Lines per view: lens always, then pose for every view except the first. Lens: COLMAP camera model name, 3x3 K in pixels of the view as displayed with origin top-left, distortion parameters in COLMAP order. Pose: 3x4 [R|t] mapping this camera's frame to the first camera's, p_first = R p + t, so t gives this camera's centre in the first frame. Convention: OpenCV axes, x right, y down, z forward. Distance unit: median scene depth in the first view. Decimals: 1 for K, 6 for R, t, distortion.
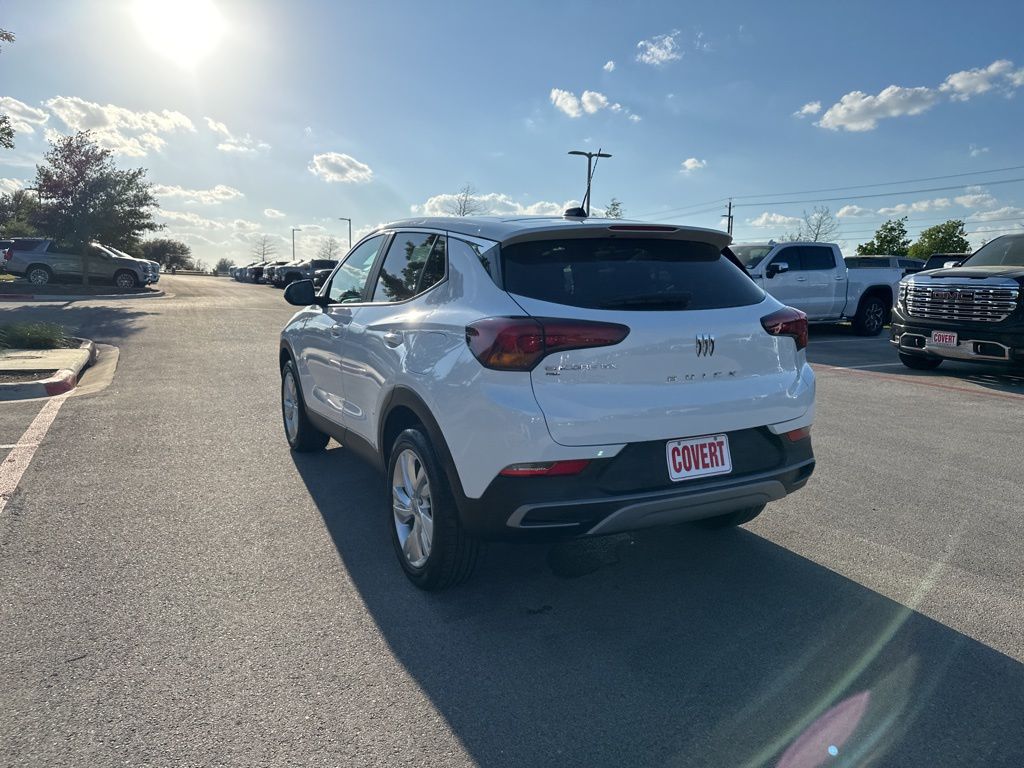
lens RADIAL K [[725.4, 0, 509.9], [0, 725.4, 378.2], [0, 0, 1]] dist [0.045176, -0.063540]
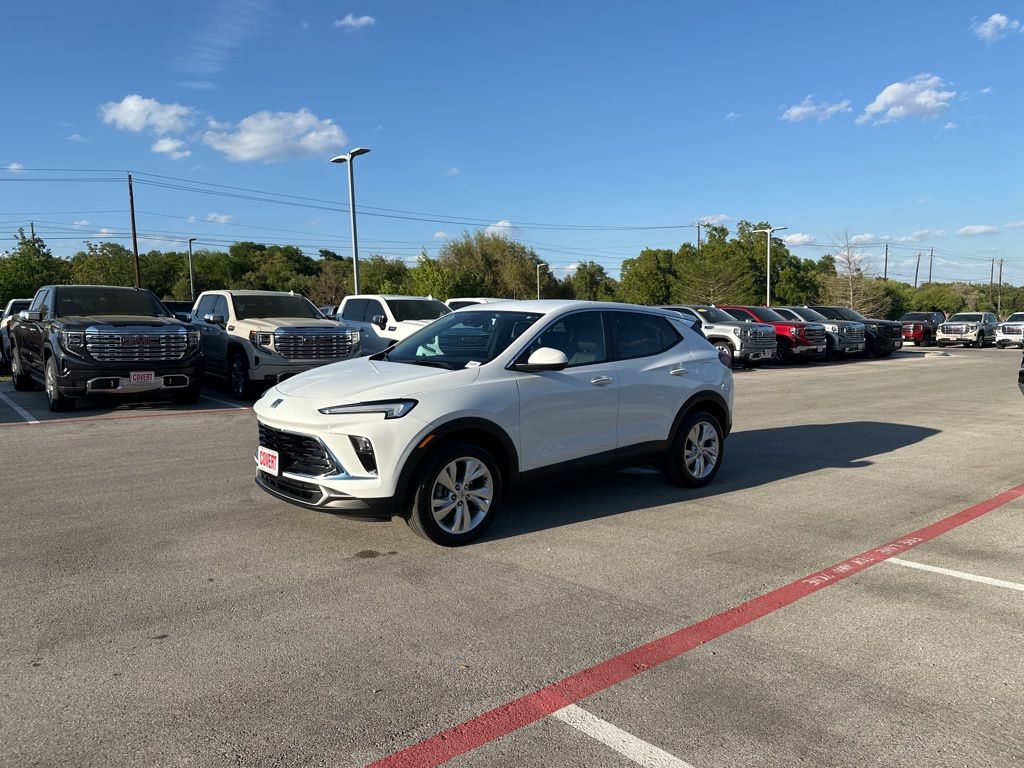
lens RADIAL K [[725.4, 0, 512.9], [0, 725.4, 391.2], [0, 0, 1]] dist [0.045176, -0.063540]
pose [[-0.236372, -0.107649, 0.965681, -2.147640], [0.130468, 0.981328, 0.141328, -0.374113], [-0.962864, 0.159397, -0.217913, 2.111799]]
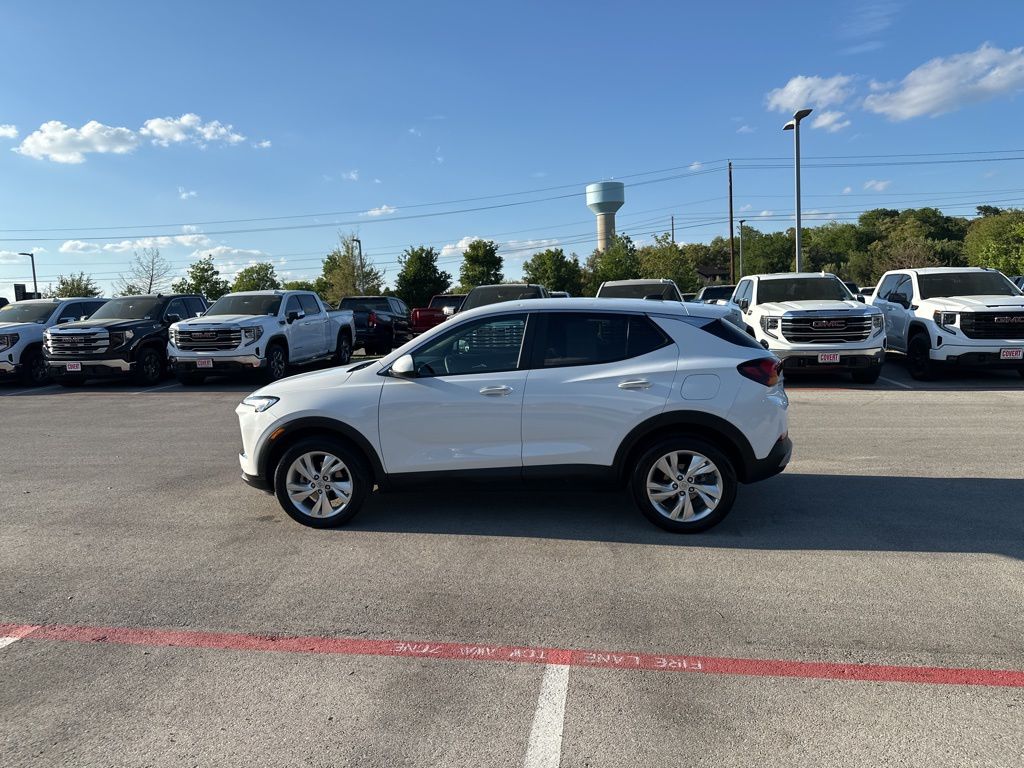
lens RADIAL K [[725.4, 0, 508.1], [0, 725.4, 388.9], [0, 0, 1]] dist [0.045176, -0.063540]
pose [[0.571757, -0.126823, 0.810562, -1.768310], [0.153481, 0.987072, 0.046178, -0.180378], [-0.805939, 0.098003, 0.583830, 0.396043]]
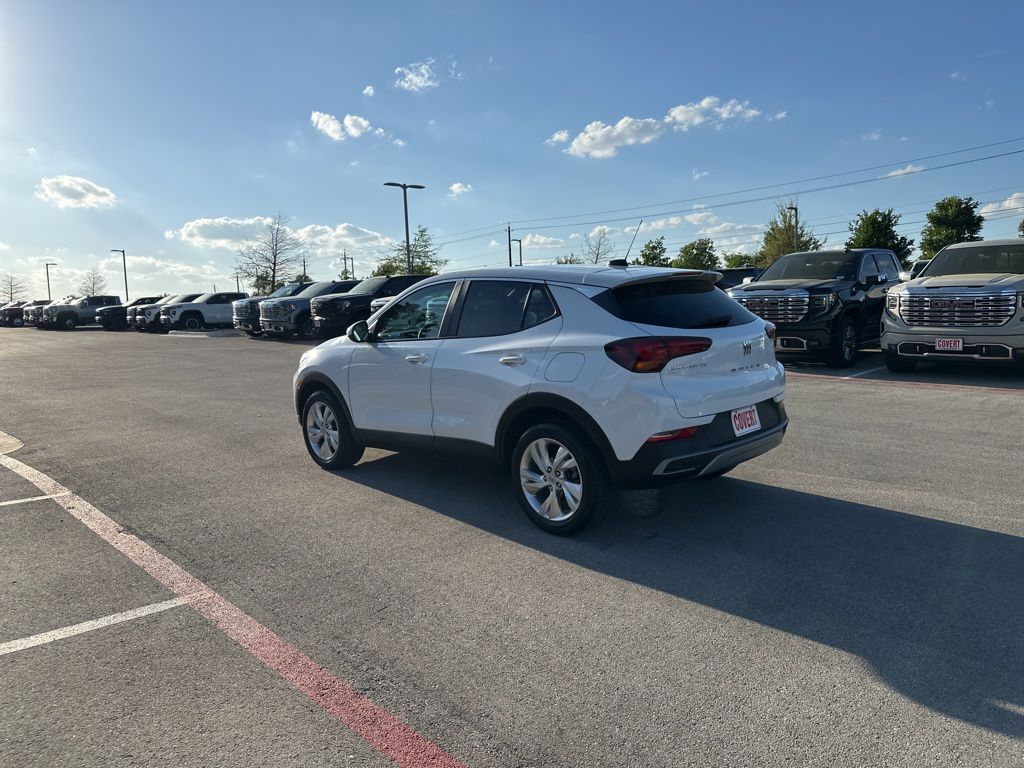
lens RADIAL K [[725.4, 0, 508.6], [0, 725.4, 379.2], [0, 0, 1]] dist [0.045176, -0.063540]
pose [[0.954231, -0.079836, 0.288219, -0.649031], [0.087923, 0.996011, -0.015201, 0.000726], [-0.285856, 0.039847, 0.957444, -0.338272]]
